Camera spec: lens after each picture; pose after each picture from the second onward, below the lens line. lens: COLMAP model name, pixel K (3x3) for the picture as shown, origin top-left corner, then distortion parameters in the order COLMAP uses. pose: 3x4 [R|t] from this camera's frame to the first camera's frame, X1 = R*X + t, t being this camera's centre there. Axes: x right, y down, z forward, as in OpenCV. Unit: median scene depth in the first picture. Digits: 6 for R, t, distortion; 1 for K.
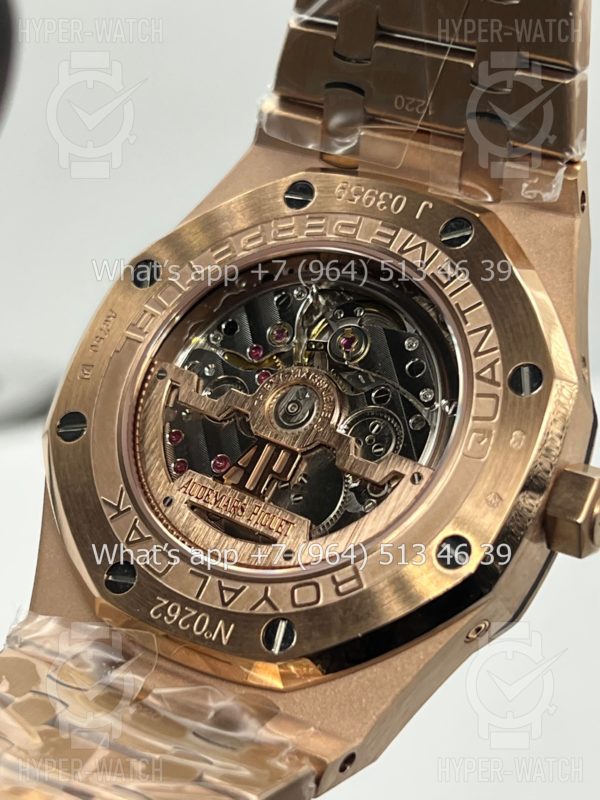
lens RADIAL K [[1884.9, 0, 303.1], [0, 1884.9, 400.3], [0, 0, 1]] dist [0.217691, 0.000000]
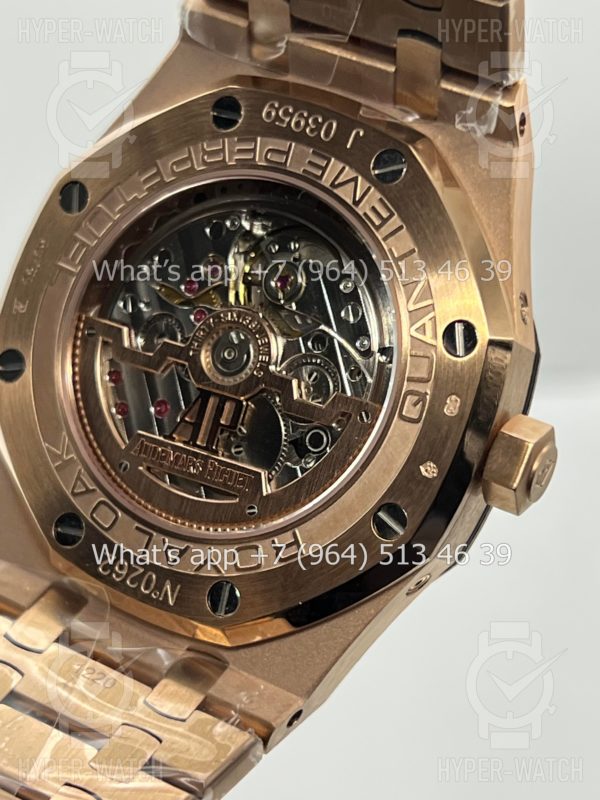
lens RADIAL K [[1884.9, 0, 296.9], [0, 1884.9, 399.1], [0, 0, 1]] dist [0.217691, 0.000000]
pose [[0.998230, -0.042341, -0.041770, 0.070115], [0.052991, 0.952039, 0.301354, -0.268899], [0.027007, -0.303034, 0.952597, 0.056101]]
